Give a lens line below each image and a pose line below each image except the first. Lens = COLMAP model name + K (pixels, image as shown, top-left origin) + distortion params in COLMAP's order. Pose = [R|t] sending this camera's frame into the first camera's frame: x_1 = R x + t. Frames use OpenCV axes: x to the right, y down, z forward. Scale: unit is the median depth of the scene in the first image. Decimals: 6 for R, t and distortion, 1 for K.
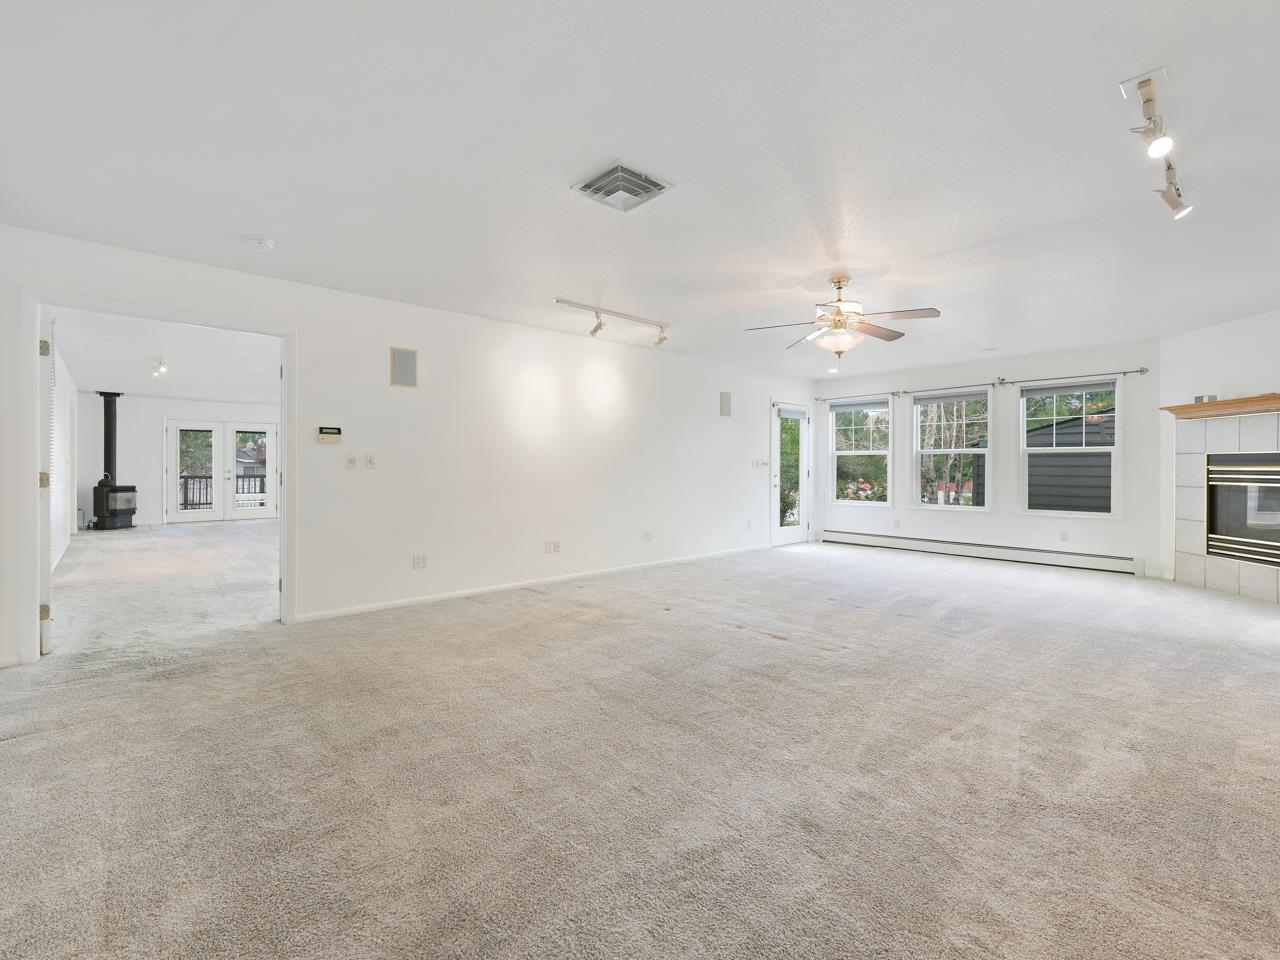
lens RADIAL K [[580.8, 0, 633.0], [0, 580.8, 469.5], [0, 0, 1]] dist [0.000542, 0.000019]
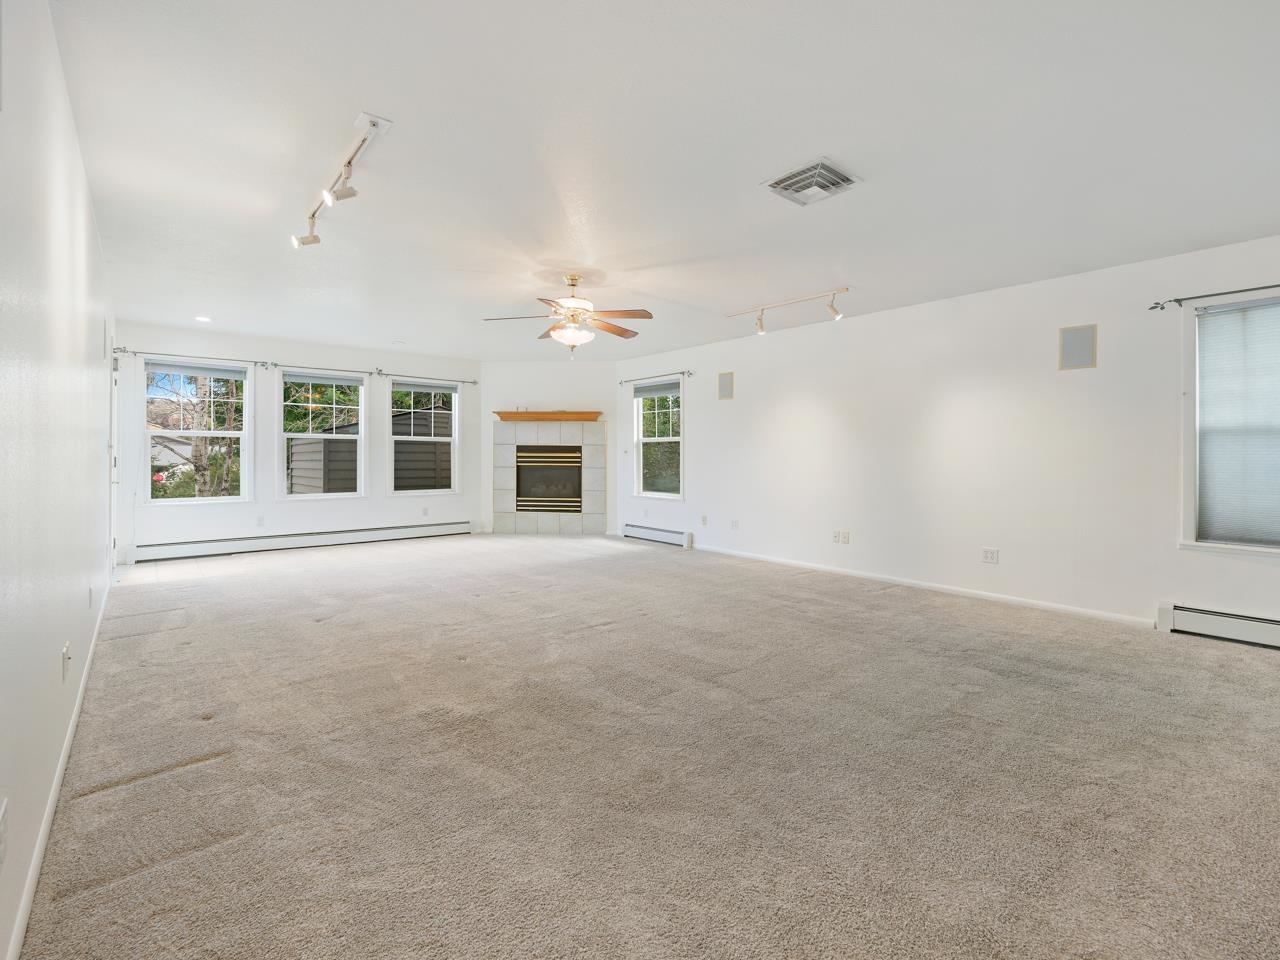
lens RADIAL K [[580.8, 0, 642.4], [0, 580.8, 459.5], [0, 0, 1]] dist [0.000542, 0.000019]
pose [[0.032431, -0.010407, 0.999420, -0.430159], [-0.001195, 0.999945, 0.010451, -0.004584], [-0.999473, -0.001533, 0.032417, 0.517483]]
